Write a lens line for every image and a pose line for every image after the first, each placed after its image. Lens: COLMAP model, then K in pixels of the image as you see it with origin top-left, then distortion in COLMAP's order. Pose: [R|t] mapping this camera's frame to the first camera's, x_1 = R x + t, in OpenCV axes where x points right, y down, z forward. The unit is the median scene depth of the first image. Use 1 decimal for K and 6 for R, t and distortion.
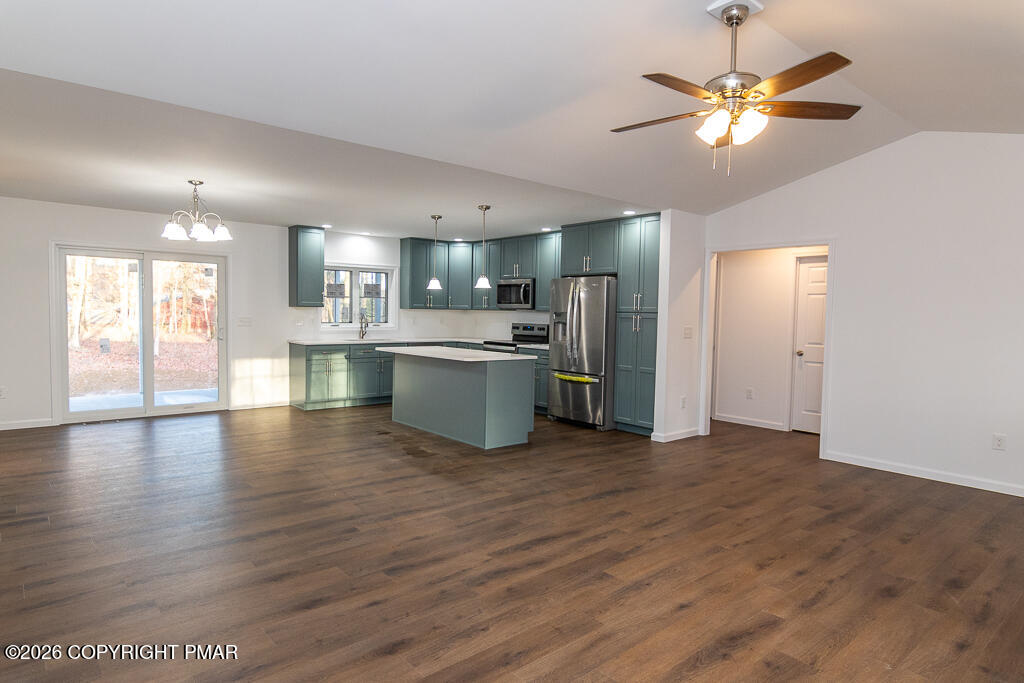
lens RADIAL K [[587.2, 0, 512.0], [0, 587.2, 343.0], [0, 0, 1]] dist [-0.002714, 0.004177]
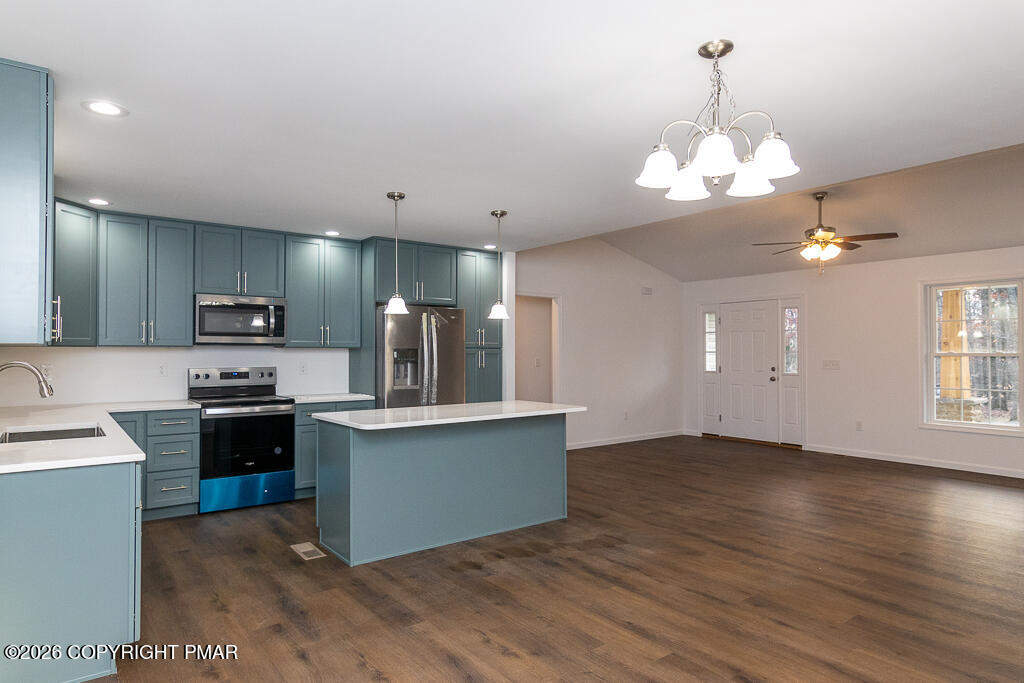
lens RADIAL K [[587.2, 0, 511.8], [0, 587.2, 341.9], [0, 0, 1]] dist [-0.002714, 0.004177]
pose [[0.040199, -0.007420, 0.999164, -0.724292], [0.051092, 0.998680, 0.005361, -0.061197], [-0.997885, 0.050834, 0.040525, 0.858137]]
